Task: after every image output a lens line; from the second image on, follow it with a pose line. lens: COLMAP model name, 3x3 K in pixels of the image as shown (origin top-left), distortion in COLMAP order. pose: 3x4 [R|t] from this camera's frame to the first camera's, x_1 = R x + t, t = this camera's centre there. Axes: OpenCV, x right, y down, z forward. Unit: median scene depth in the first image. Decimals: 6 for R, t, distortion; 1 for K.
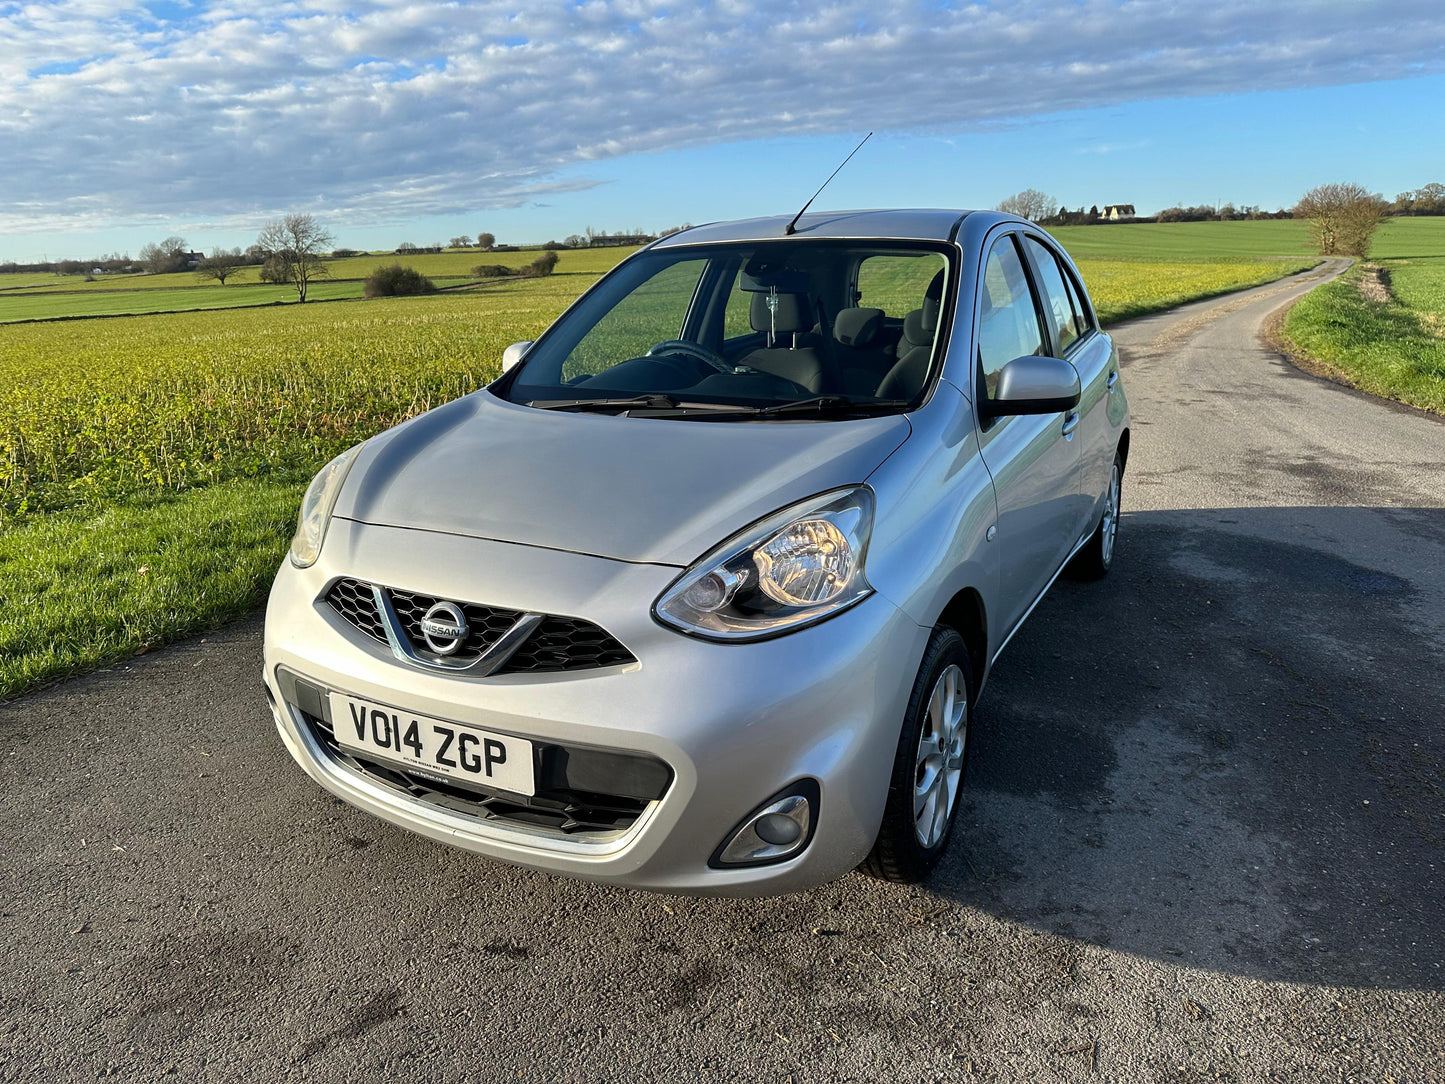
lens RADIAL K [[1026.3, 0, 722.5], [0, 1026.3, 535.5], [0, 0, 1]] dist [0.017955, -0.024810]
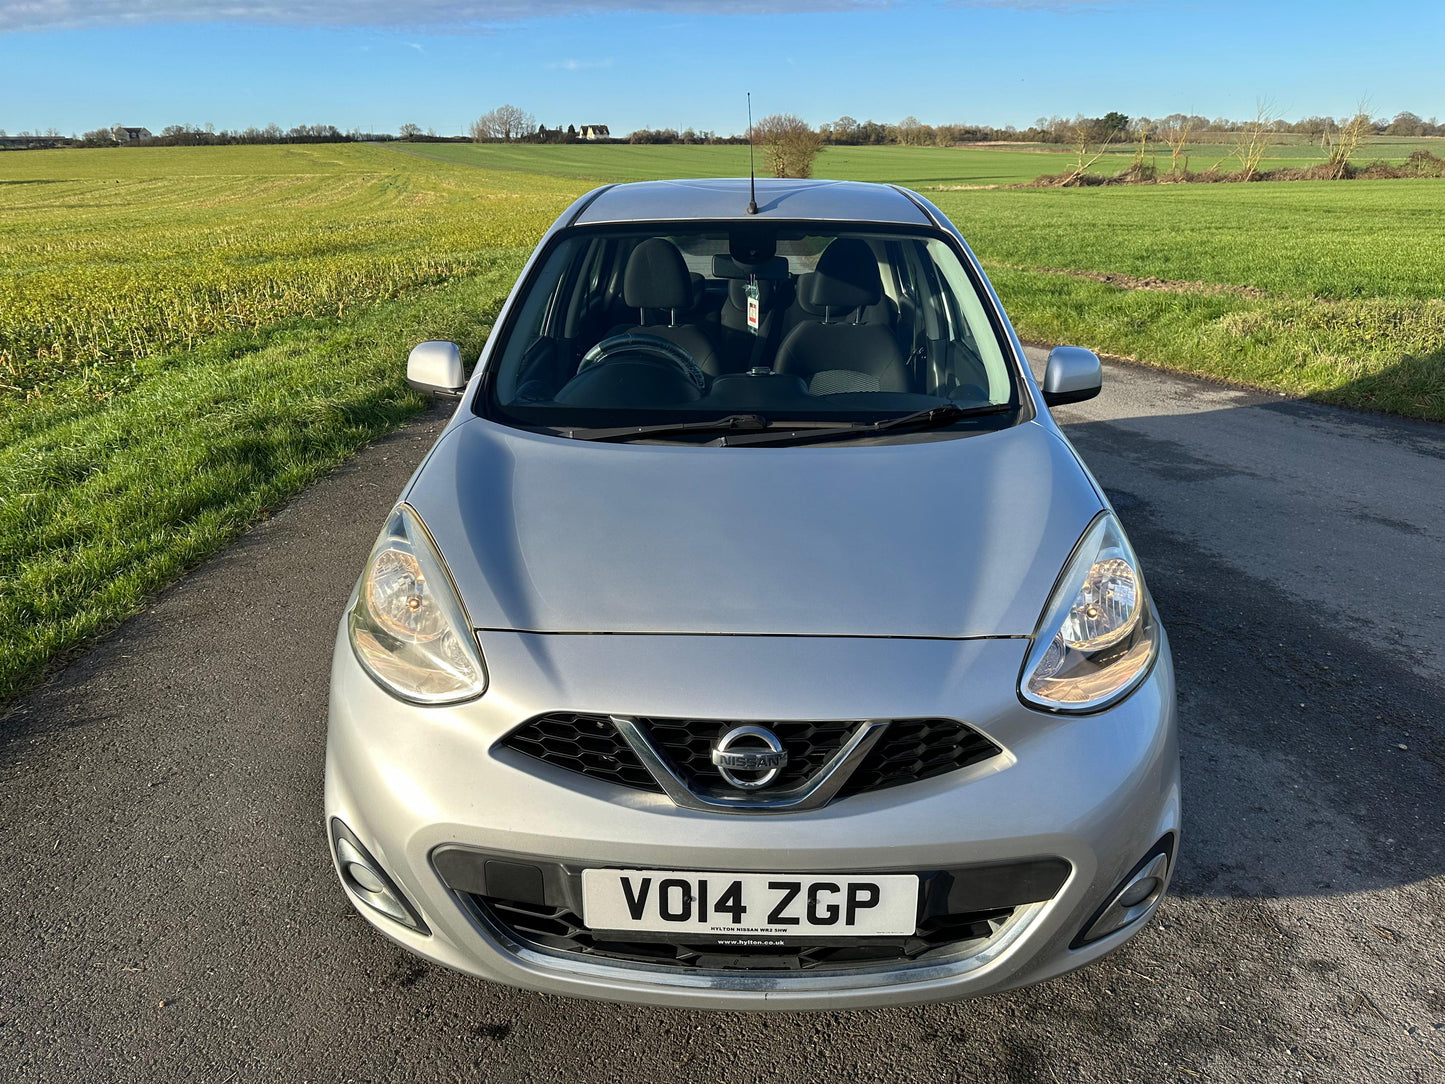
lens RADIAL K [[1023.9, 0, 726.7], [0, 1023.9, 518.0], [0, 0, 1]] dist [0.029528, -0.039577]
pose [[0.888864, -0.128187, 0.439873, -0.605677], [0.101855, 0.991325, 0.083070, -0.161062], [-0.446706, -0.029034, 0.894210, 0.296420]]
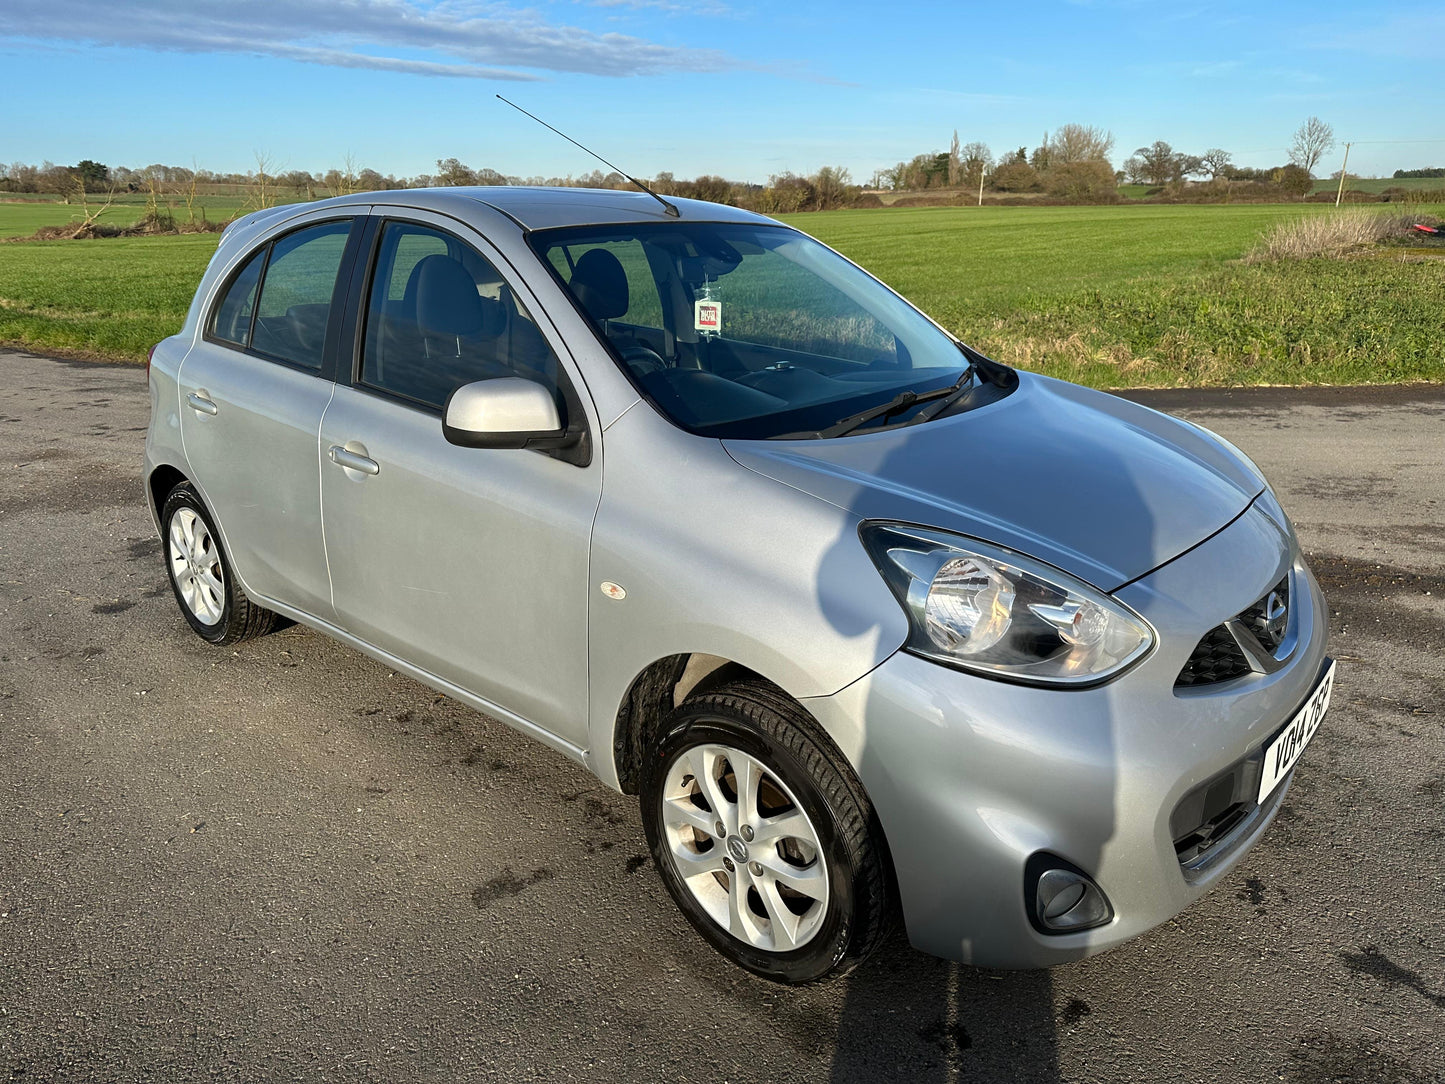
lens RADIAL K [[1012.3, 0, 719.2], [0, 1012.3, 529.3], [0, 0, 1]] dist [0.057538, -0.083633]
pose [[0.223562, -0.267041, 0.937395, -1.276036], [0.254359, 0.944395, 0.208372, -0.327644], [-0.940915, 0.191850, 0.279055, 1.197029]]
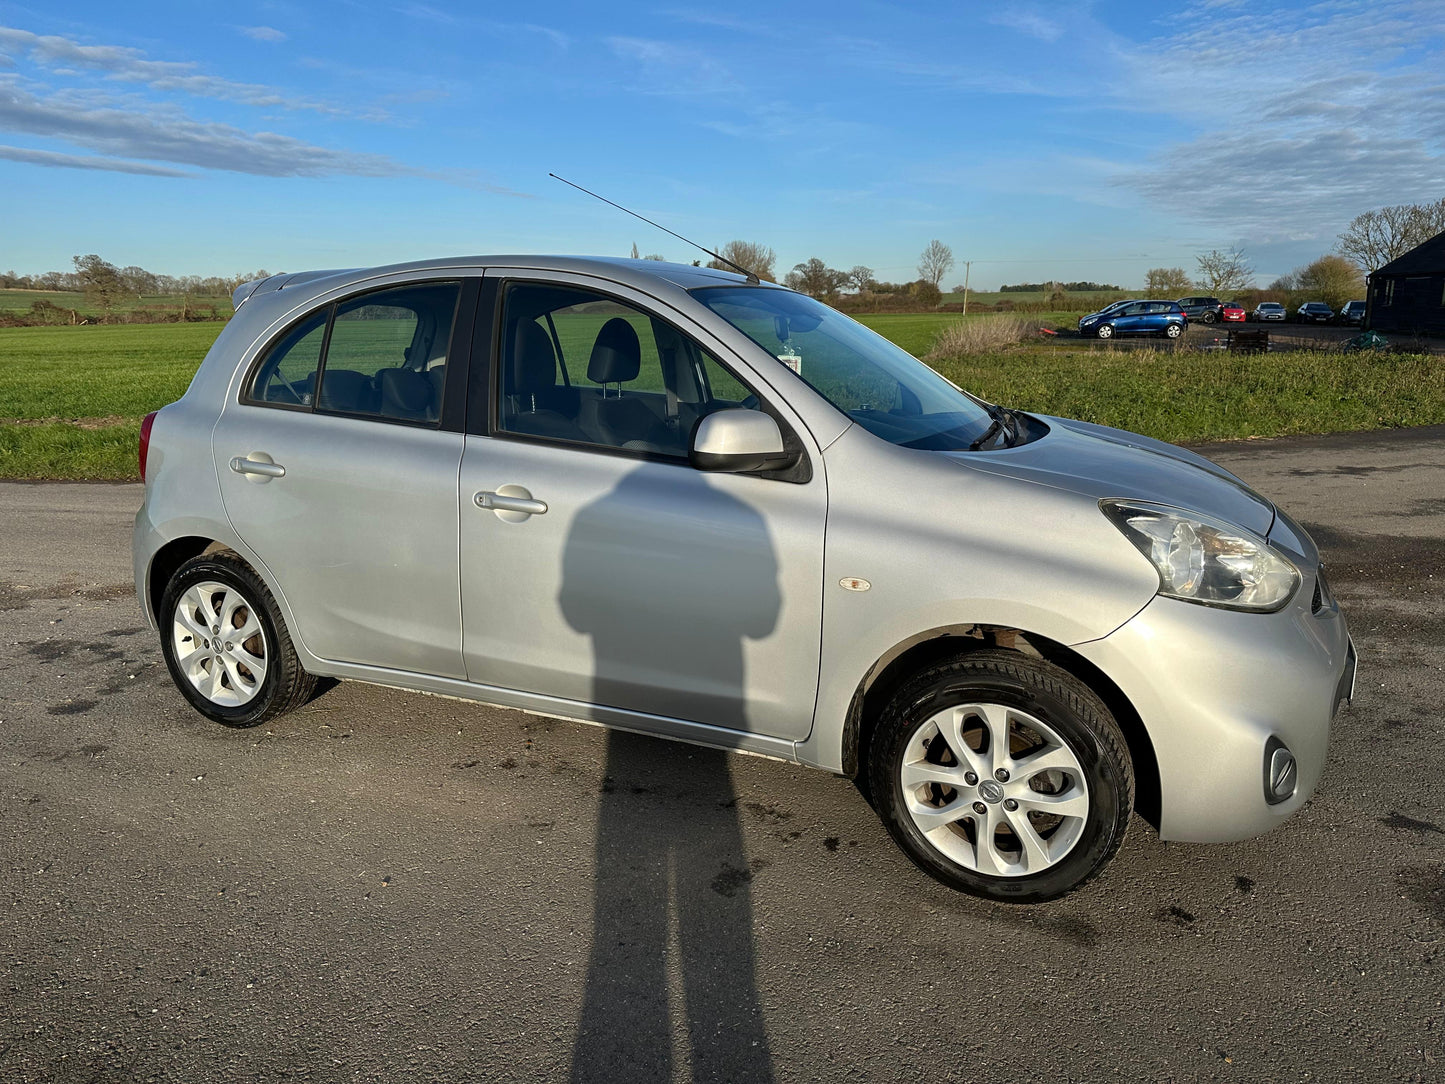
lens RADIAL K [[1009.7, 0, 728.0], [0, 1009.7, 539.1], [0, 0, 1]] dist [0.044778, -0.054342]
pose [[-0.080525, -0.189128, 0.978645, -1.480526], [0.259300, 0.944054, 0.203779, -0.408953], [-0.962434, 0.270172, -0.026979, 1.738108]]
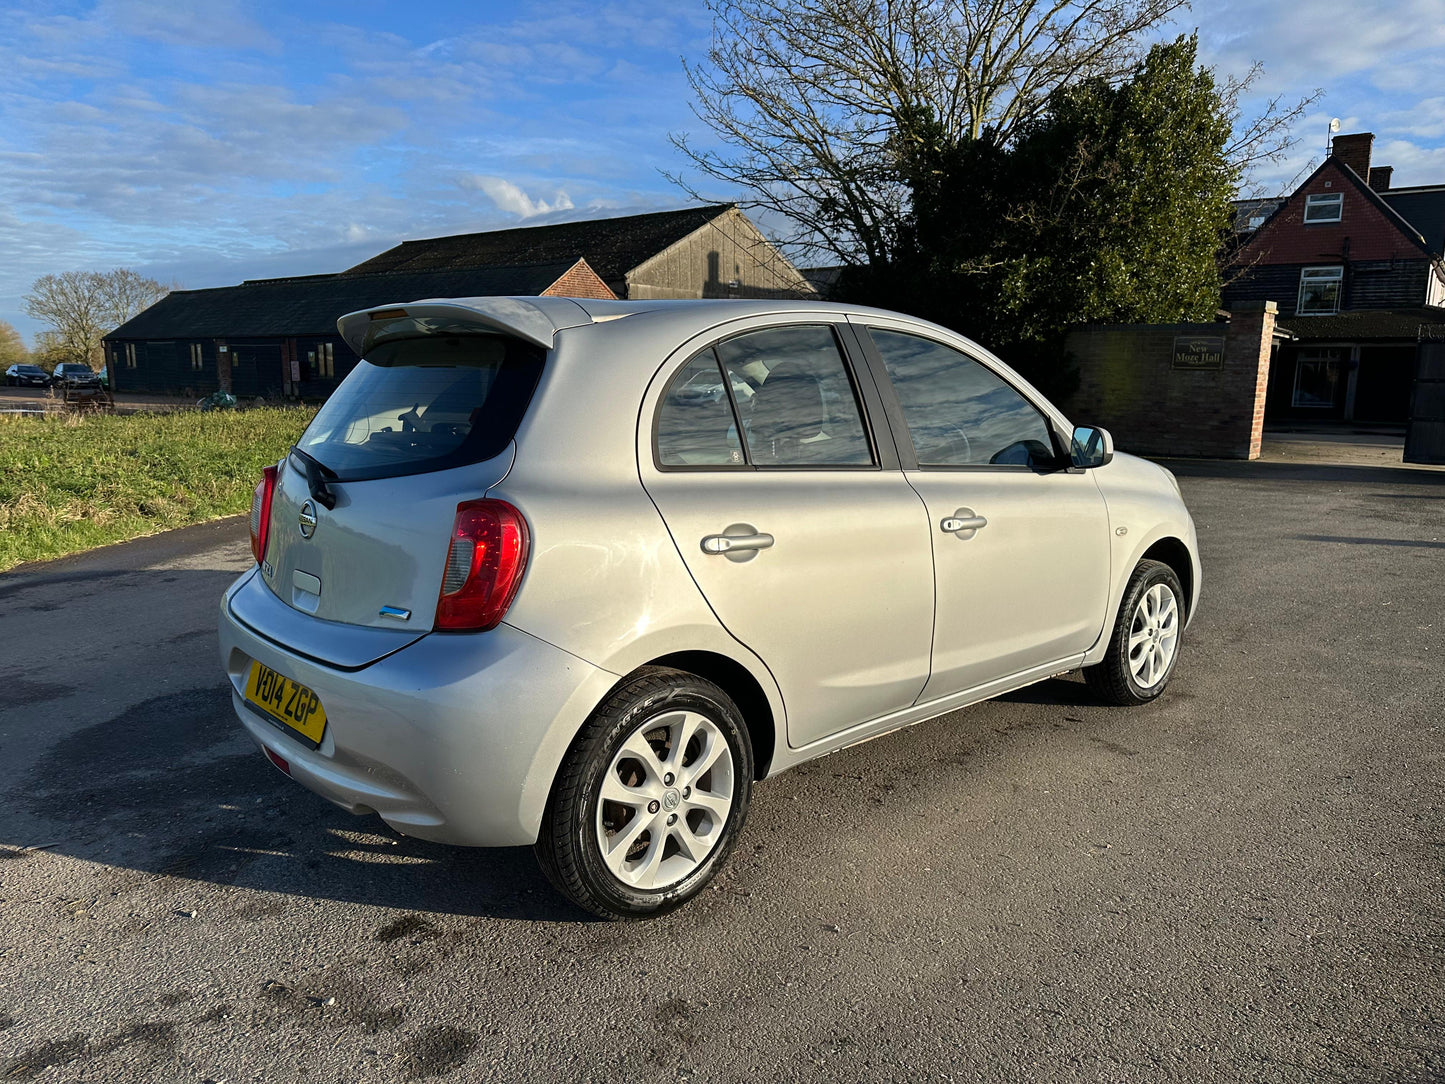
lens RADIAL K [[1025.4, 0, 727.8], [0, 1025.4, 538.5], [0, 0, 1]] dist [0.021910, -0.029310]
pose [[-0.945966, -0.026465, 0.323185, -0.320739], [0.104141, 0.919071, 0.380083, -0.847783], [-0.307088, 0.393203, -0.866654, 3.385234]]
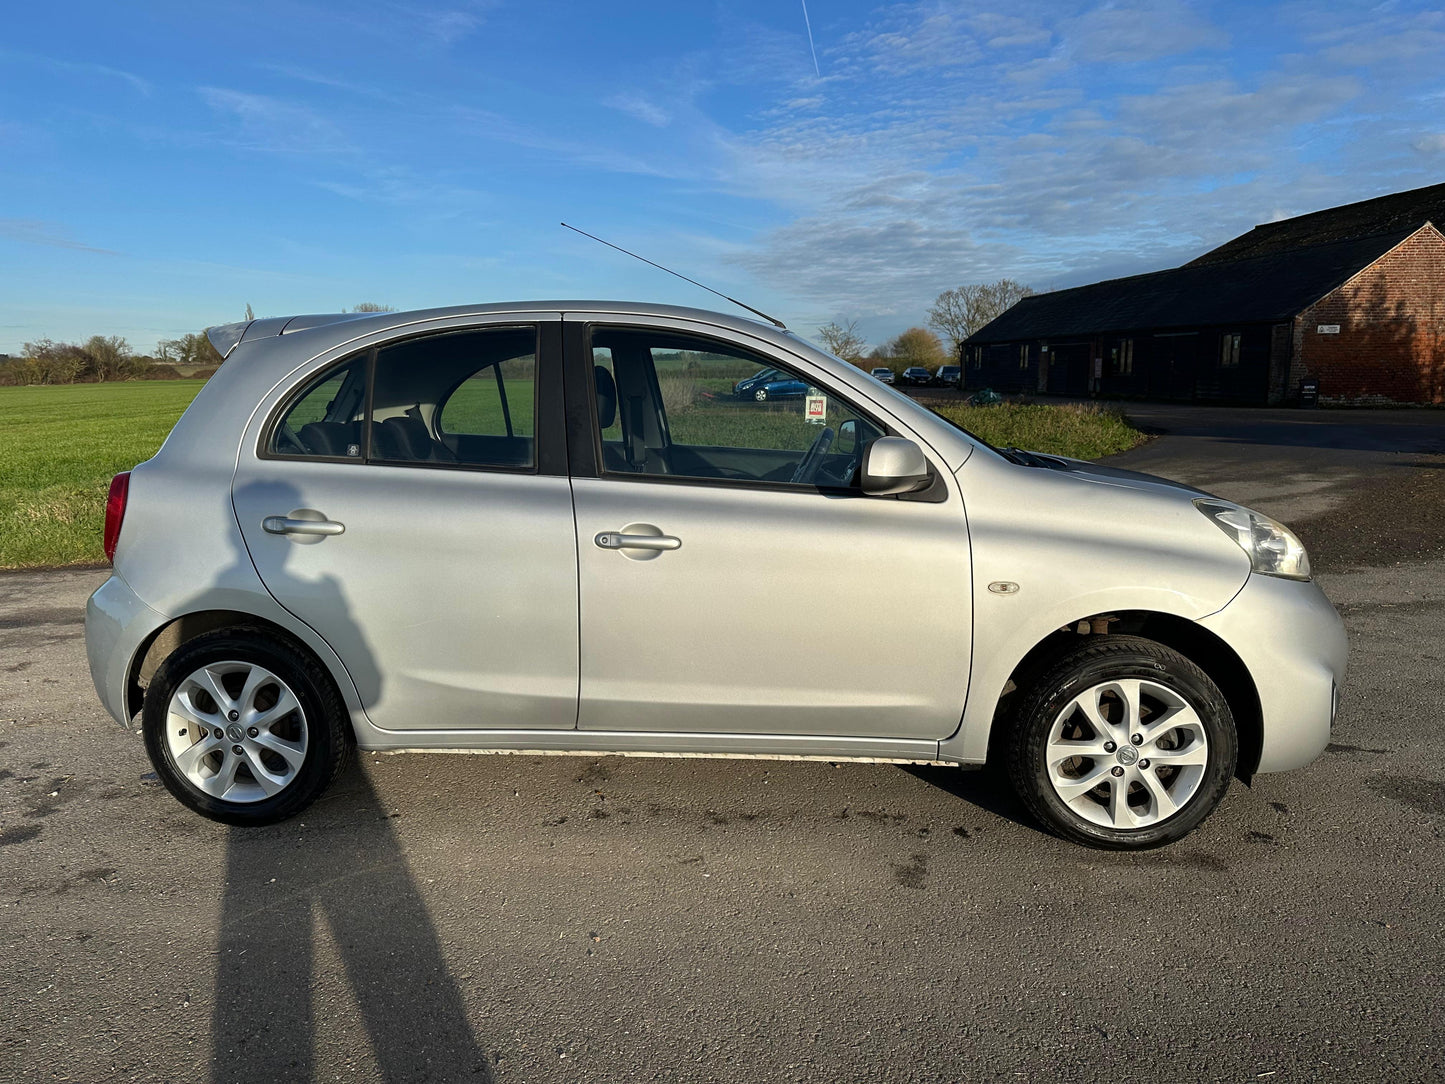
lens RADIAL K [[1007.8, 0, 727.9], [0, 1007.8, 544.3], [0, 0, 1]] dist [0.058593, -0.083226]
pose [[-0.411899, -0.117383, 0.903637, -1.399445], [0.253610, 0.937719, 0.237412, -0.537800], [-0.875226, 0.326961, -0.356476, 2.329978]]
